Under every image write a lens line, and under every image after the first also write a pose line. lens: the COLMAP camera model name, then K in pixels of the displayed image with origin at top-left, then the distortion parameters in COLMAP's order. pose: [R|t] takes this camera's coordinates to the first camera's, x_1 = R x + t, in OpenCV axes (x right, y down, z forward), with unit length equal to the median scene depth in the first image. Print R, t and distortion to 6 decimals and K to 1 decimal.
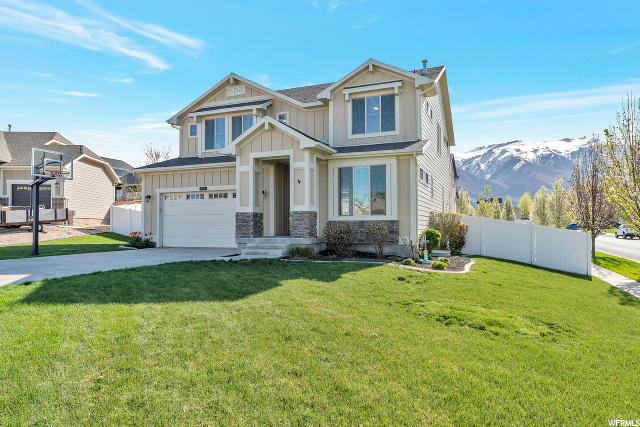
lens RADIAL K [[425.1, 0, 320.0], [0, 425.1, 213.5], [0, 0, 1]] dist [0.002827, 0.000583]
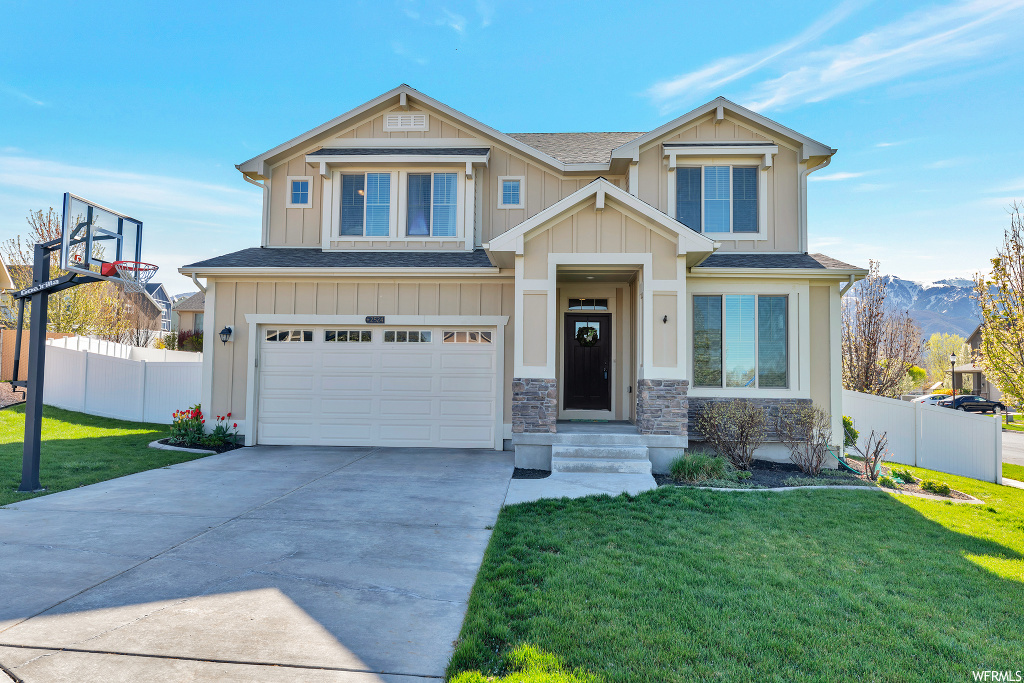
lens RADIAL K [[680.2, 0, 512.0], [0, 680.2, 341.5], [0, 0, 1]] dist [0.002827, 0.000583]
pose [[0.943342, 0.036138, 0.329848, -0.388973], [-0.027845, 0.999167, -0.029832, -0.017269], [-0.330651, 0.018957, 0.943563, 0.259307]]
